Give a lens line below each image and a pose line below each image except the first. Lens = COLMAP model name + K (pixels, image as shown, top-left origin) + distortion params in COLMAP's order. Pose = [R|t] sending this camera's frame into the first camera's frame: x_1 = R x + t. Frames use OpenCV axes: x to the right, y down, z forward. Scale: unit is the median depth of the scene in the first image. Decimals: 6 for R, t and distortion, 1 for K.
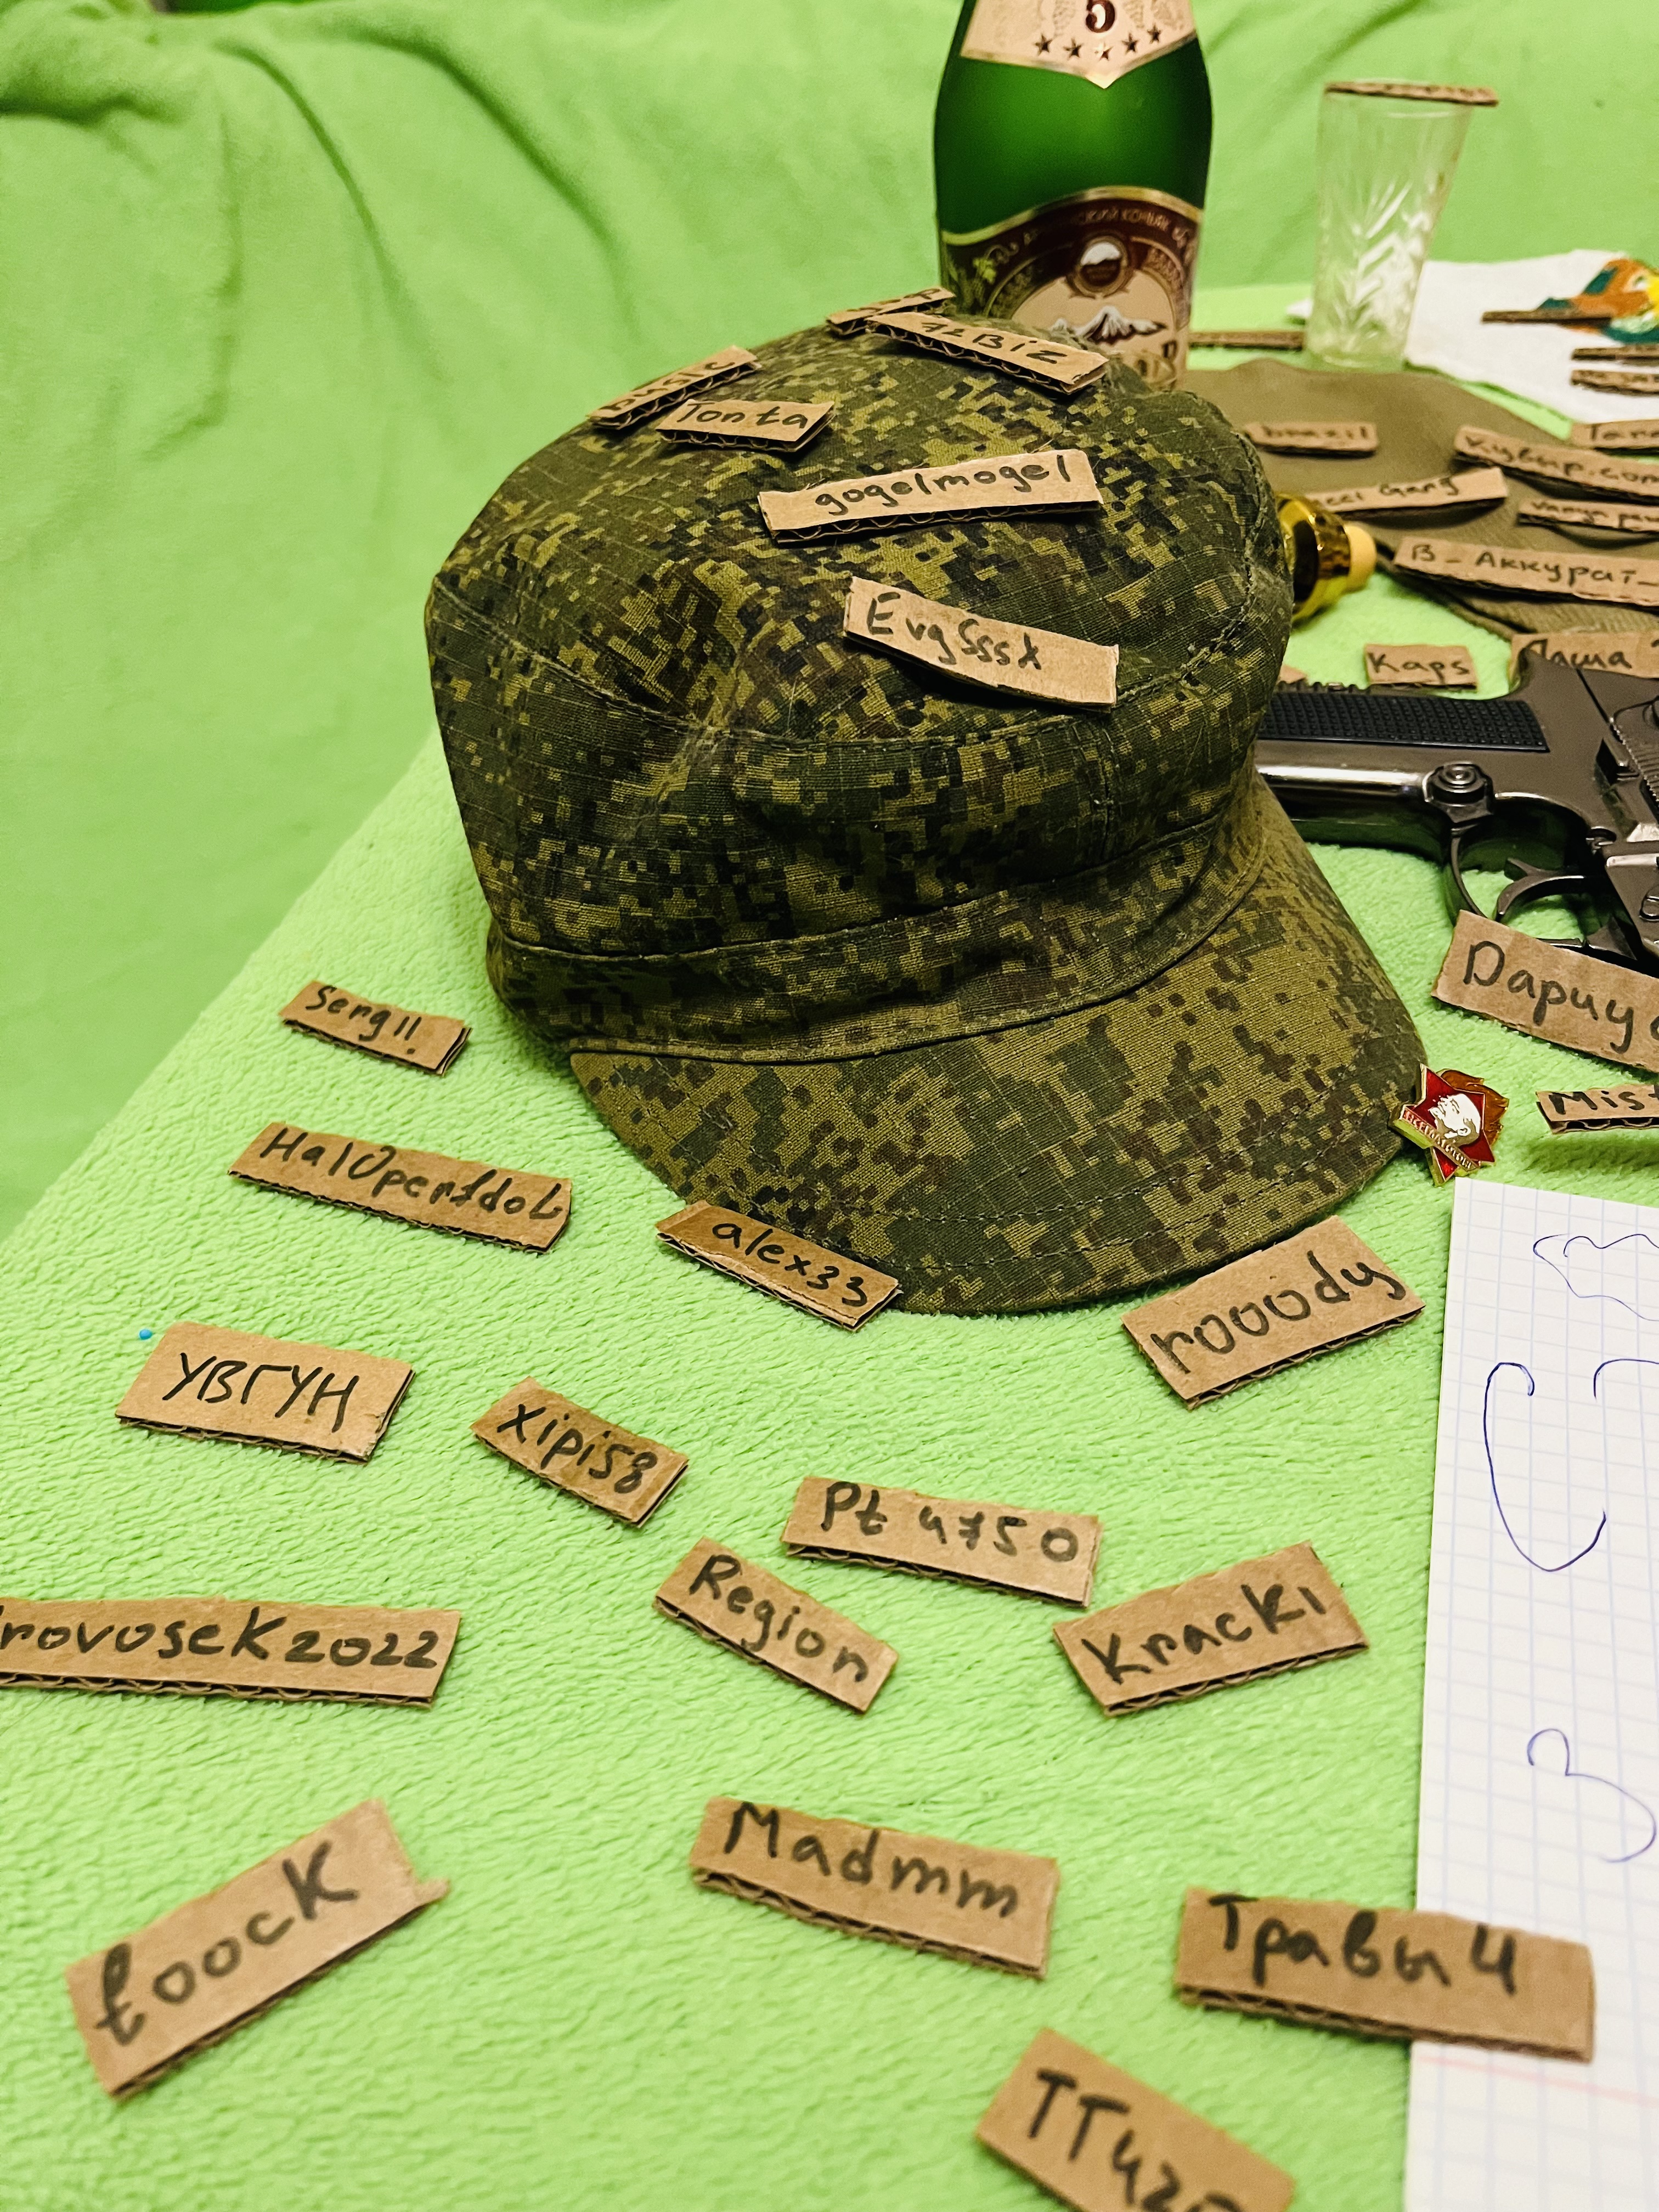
lens RADIAL K [[1743.2, 0, 857.3], [0, 1743.2, 1096.7], [0, 0, 1]] dist [0.049311, -0.086586]
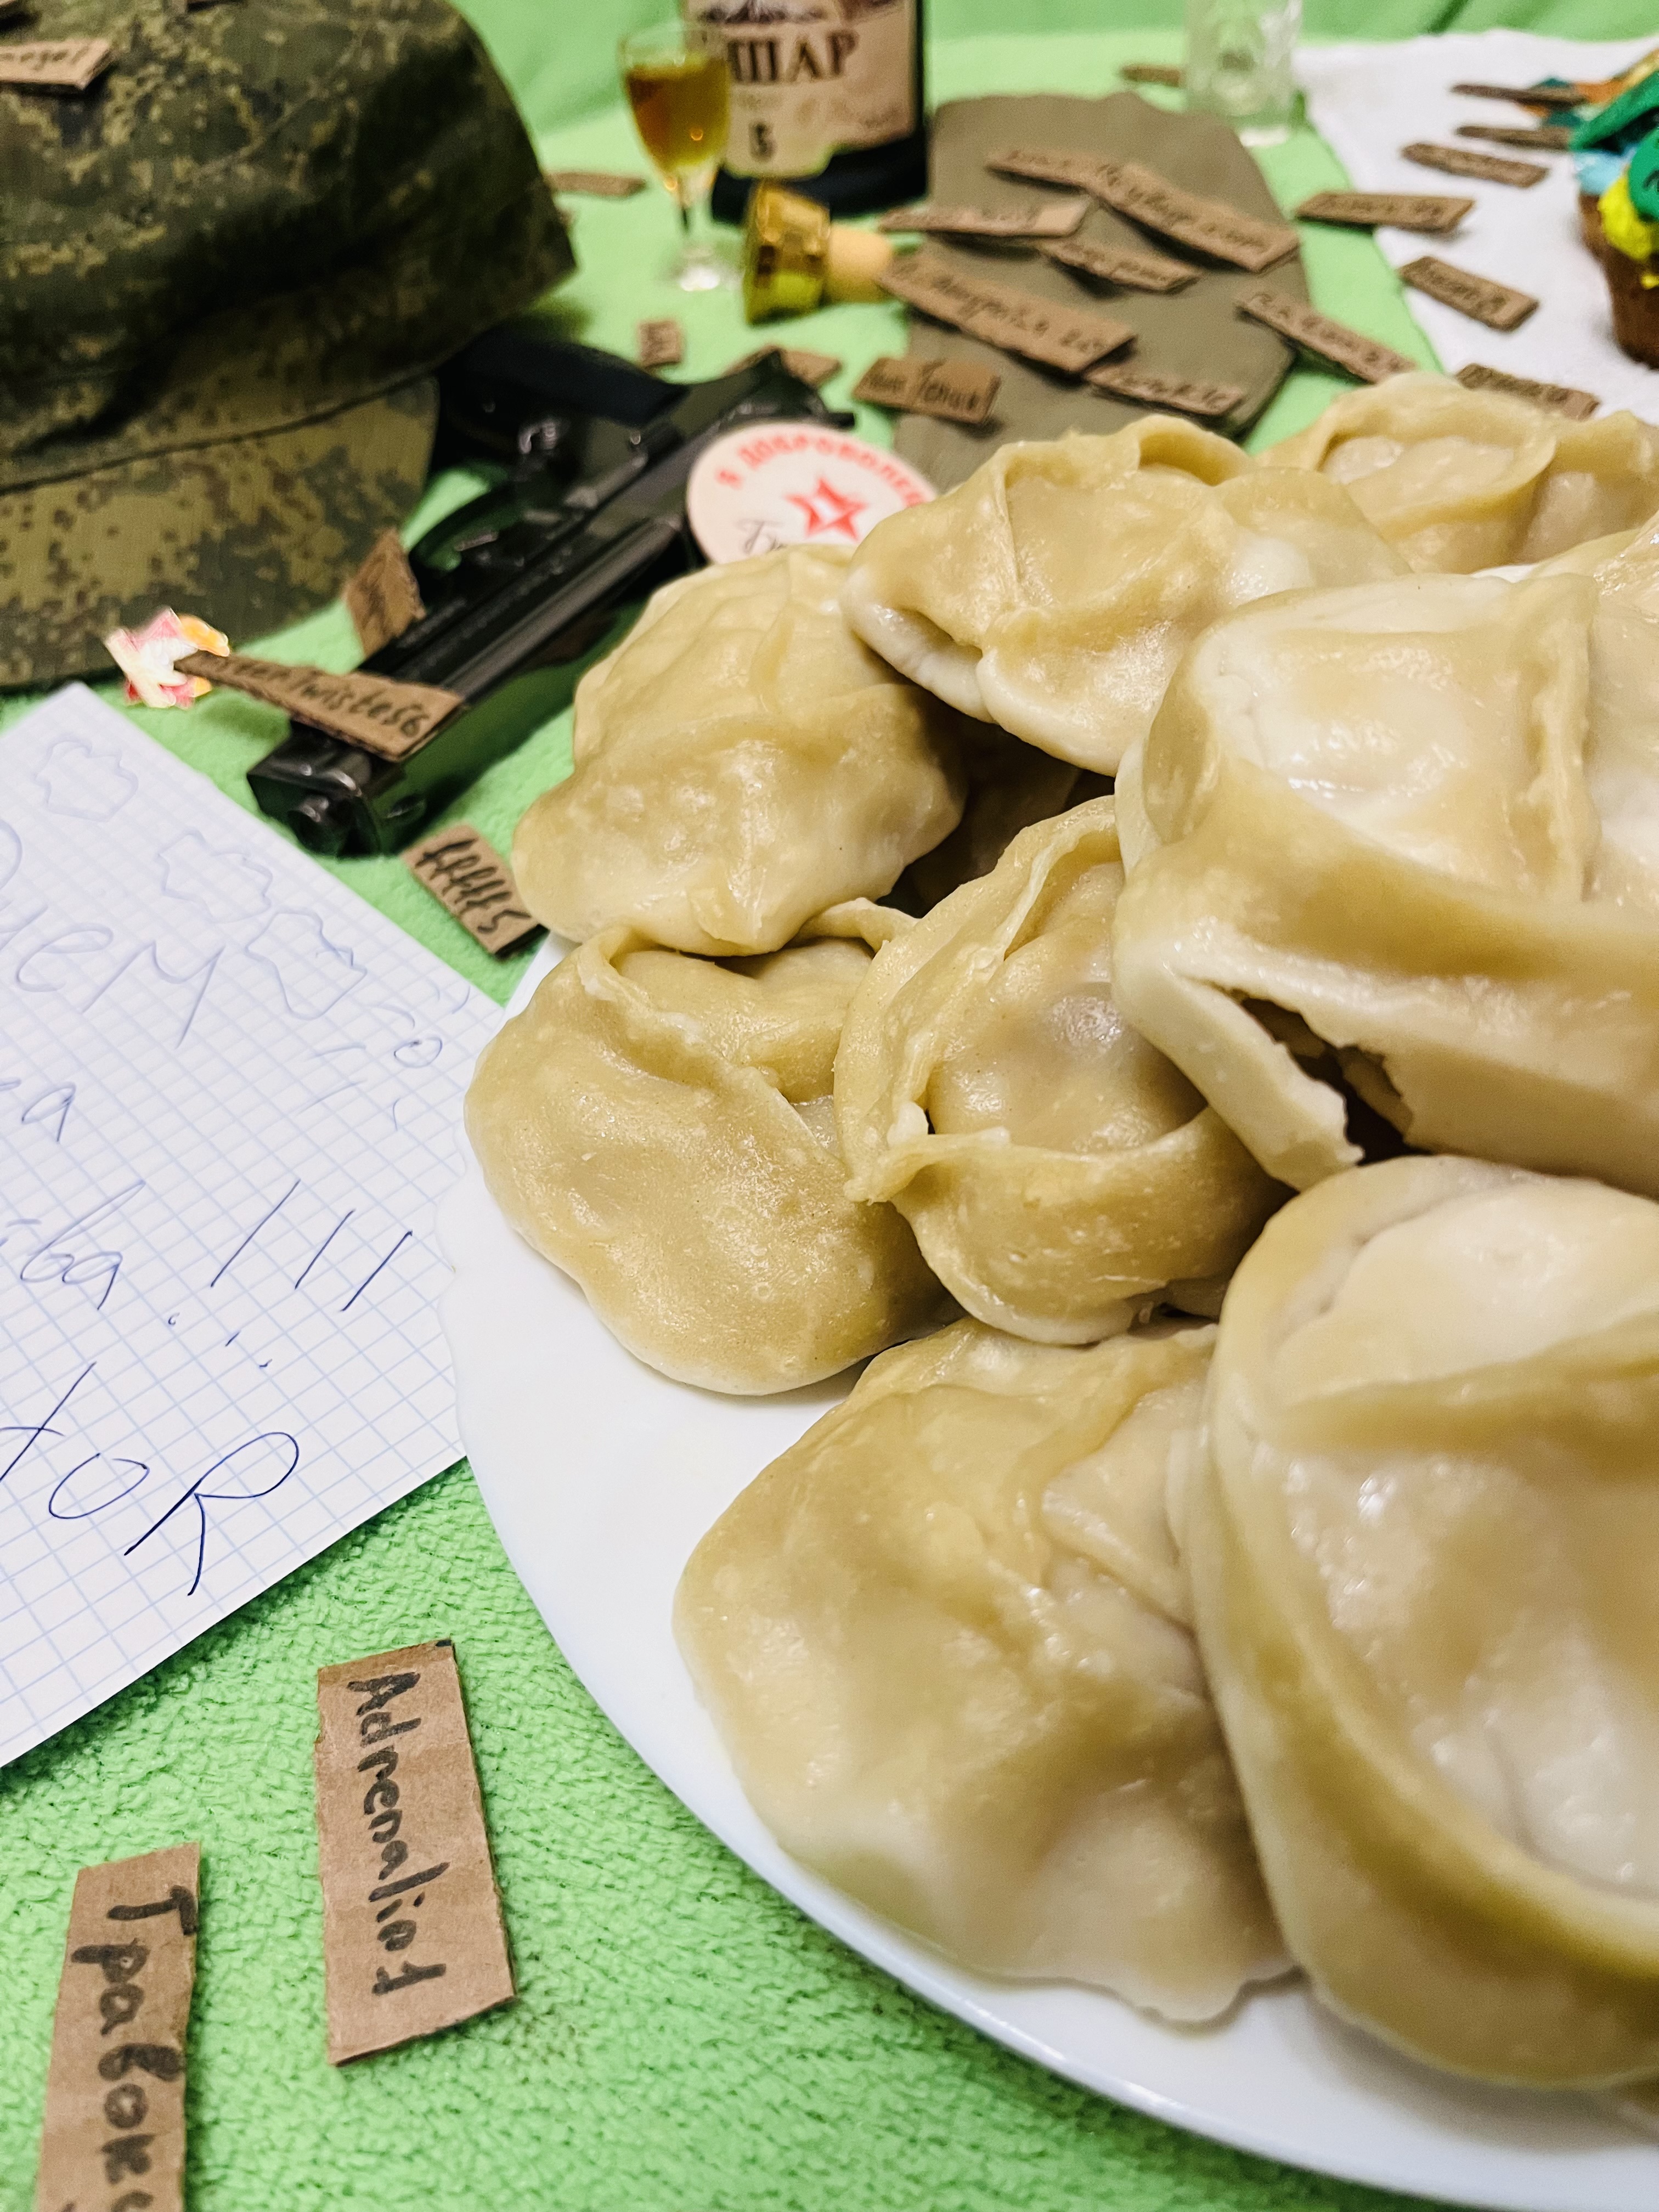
lens RADIAL K [[1765.0, 0, 820.8], [0, 1765.0, 1124.1], [0, 0, 1]] dist [0.031077, -0.086224]
pose [[0.853460, 0.338402, -0.396346, 1.318808], [-0.294401, 0.940595, 0.169146, -0.024404], [0.430040, -0.027675, 0.902386, 0.124984]]
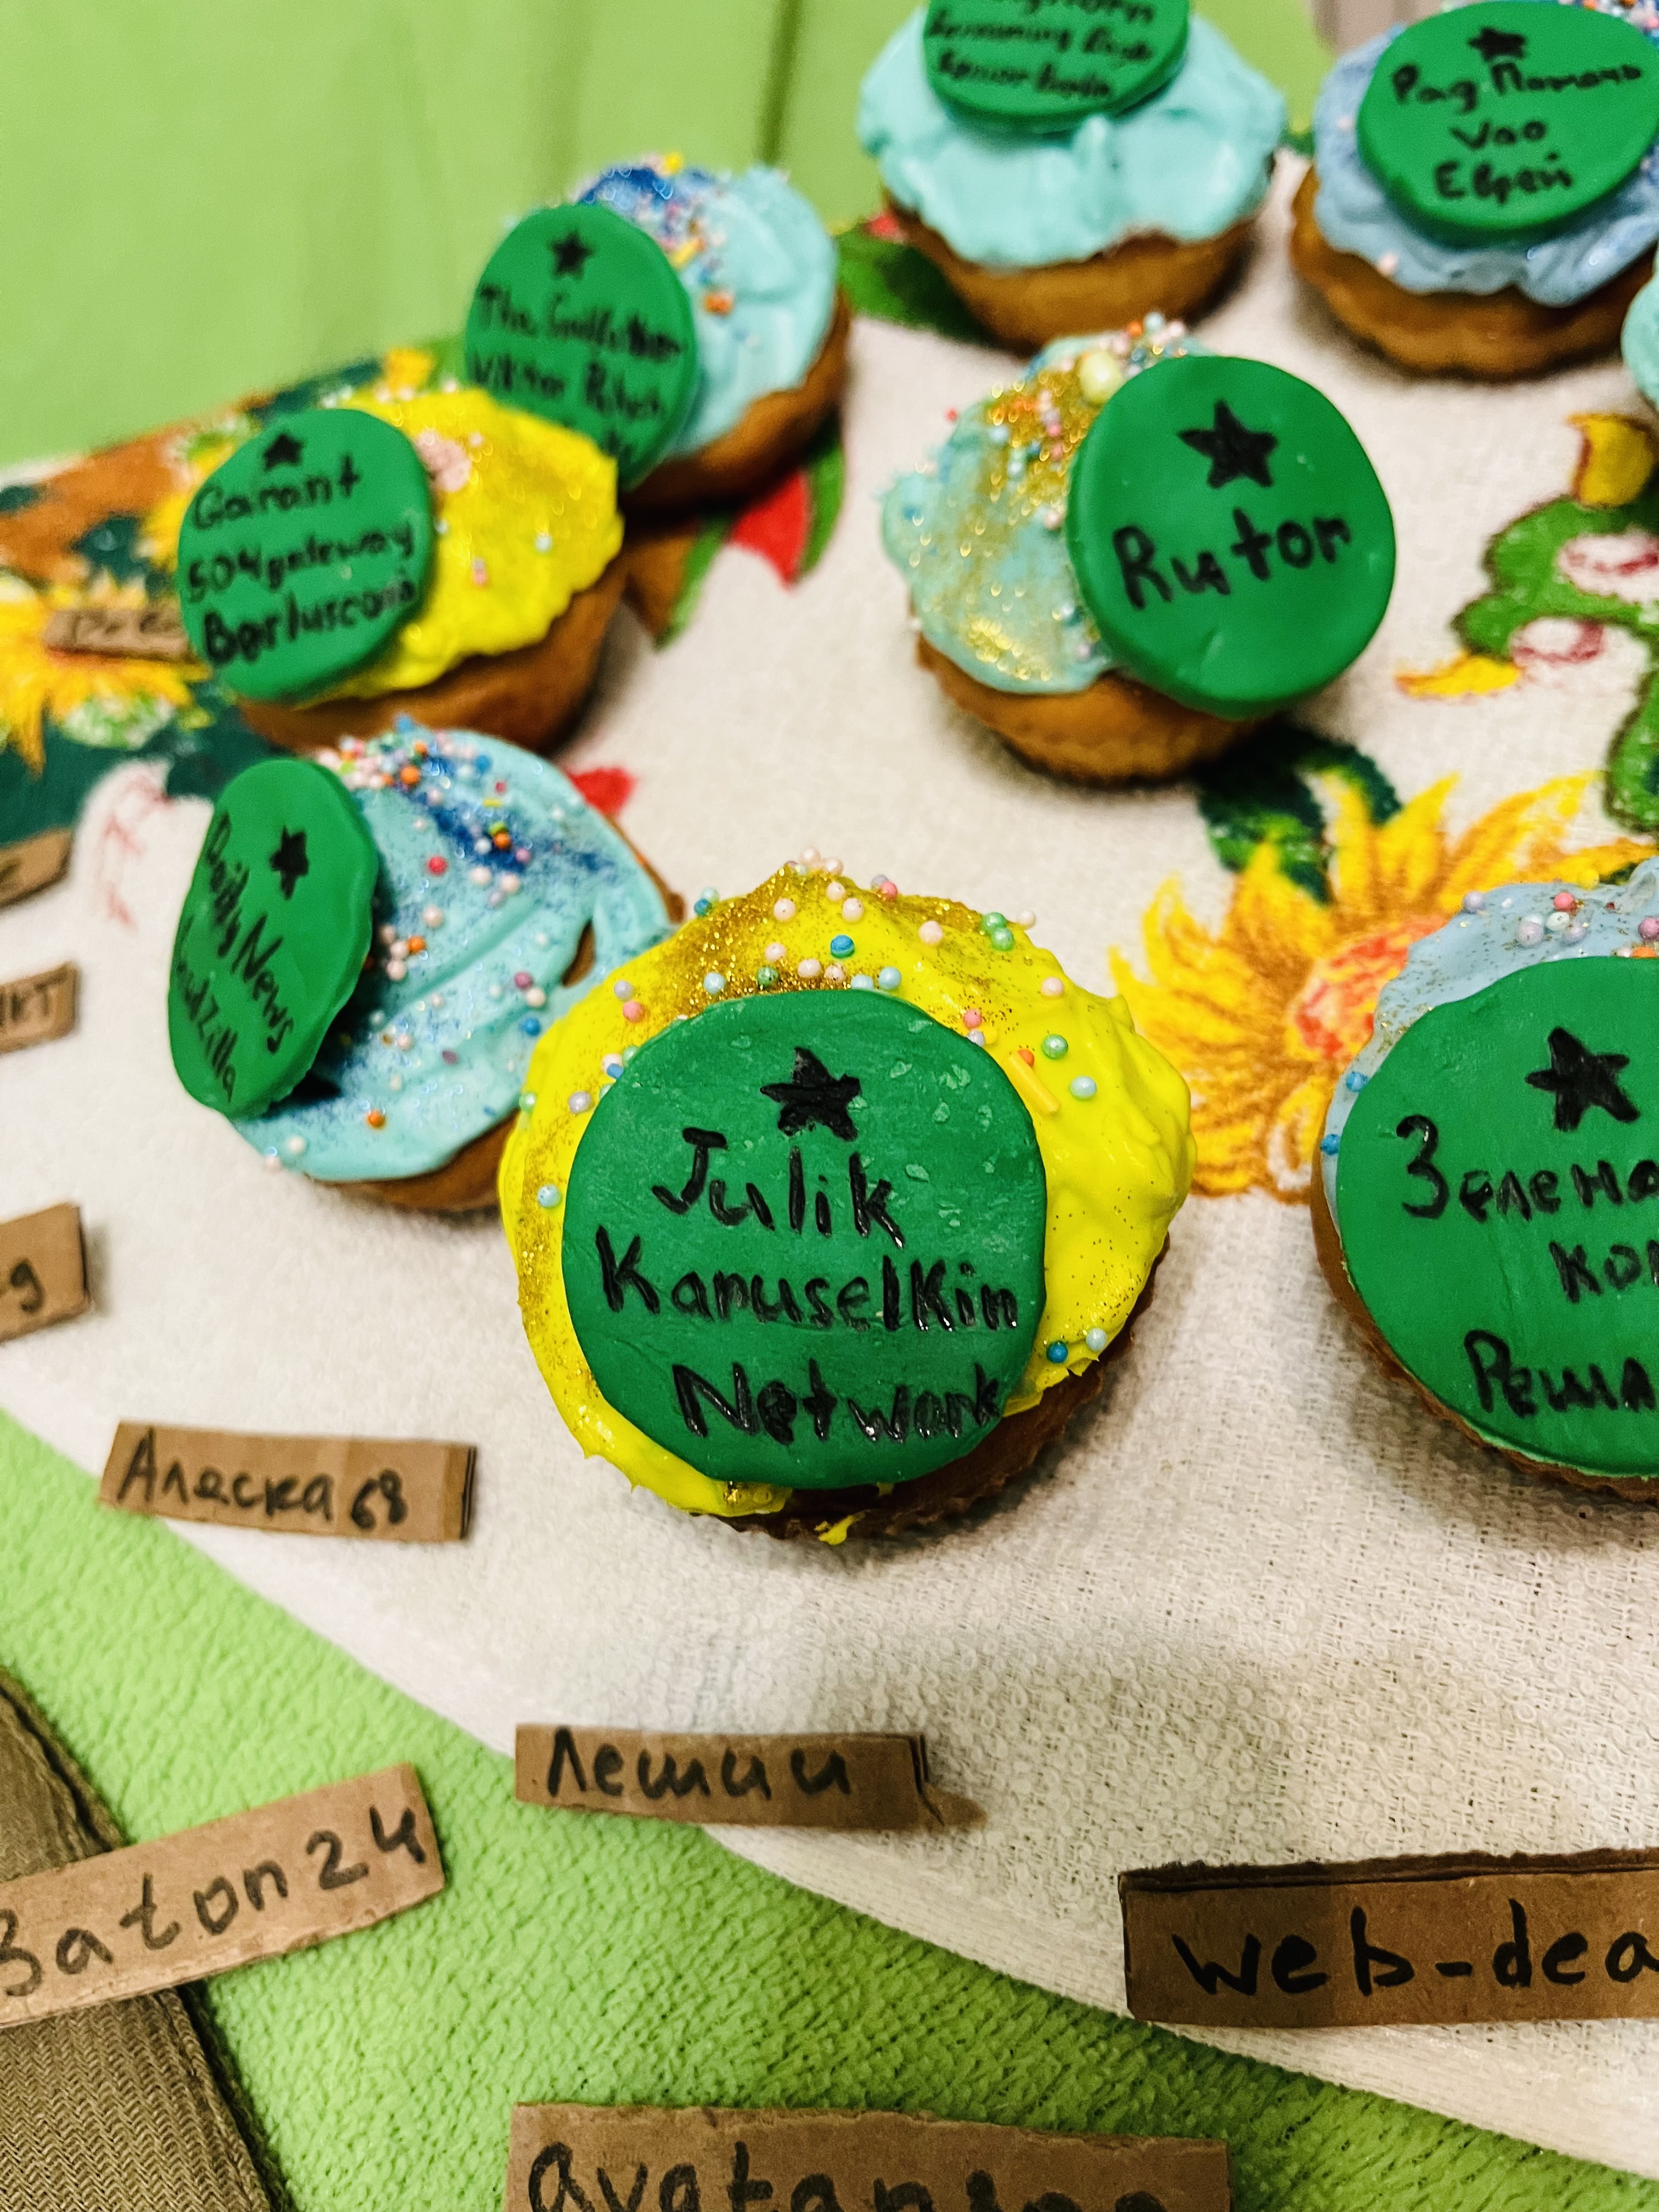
lens RADIAL K [[1772.5, 0, 829.5], [0, 1772.5, 1106.0], [0, 0, 1]] dist [0.015362, -0.055536]
pose [[0.870053, -0.470695, 0.146472, 1.110032], [0.434495, 0.872587, 0.223172, -0.761541], [-0.232855, -0.130531, 0.963712, 1.007989]]
